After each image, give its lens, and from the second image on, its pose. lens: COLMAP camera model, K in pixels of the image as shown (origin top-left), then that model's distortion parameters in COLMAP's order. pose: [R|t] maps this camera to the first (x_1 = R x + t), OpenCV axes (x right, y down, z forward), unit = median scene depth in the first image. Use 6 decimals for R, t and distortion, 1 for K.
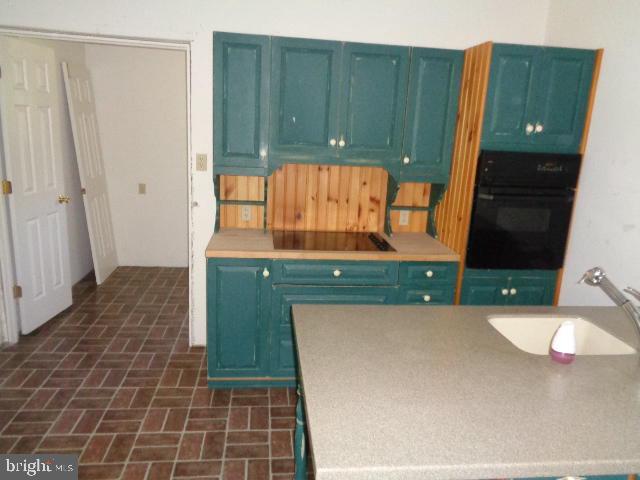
lens RADIAL K [[473.3, 0, 319.5], [0, 473.3, 241.4], [0, 0, 1]] dist [-0.001581, 0.007960]
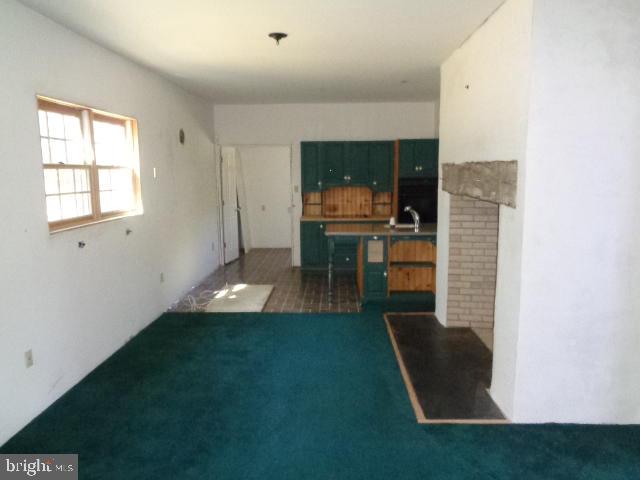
lens RADIAL K [[473.3, 0, 319.7], [0, 473.3, 239.2], [0, 0, 1]] dist [-0.001581, 0.007960]
pose [[0.988004, -0.040462, -0.149033, 0.241866], [0.025734, 0.994709, -0.099456, 0.354541], [0.152269, 0.094428, 0.983818, -1.448924]]
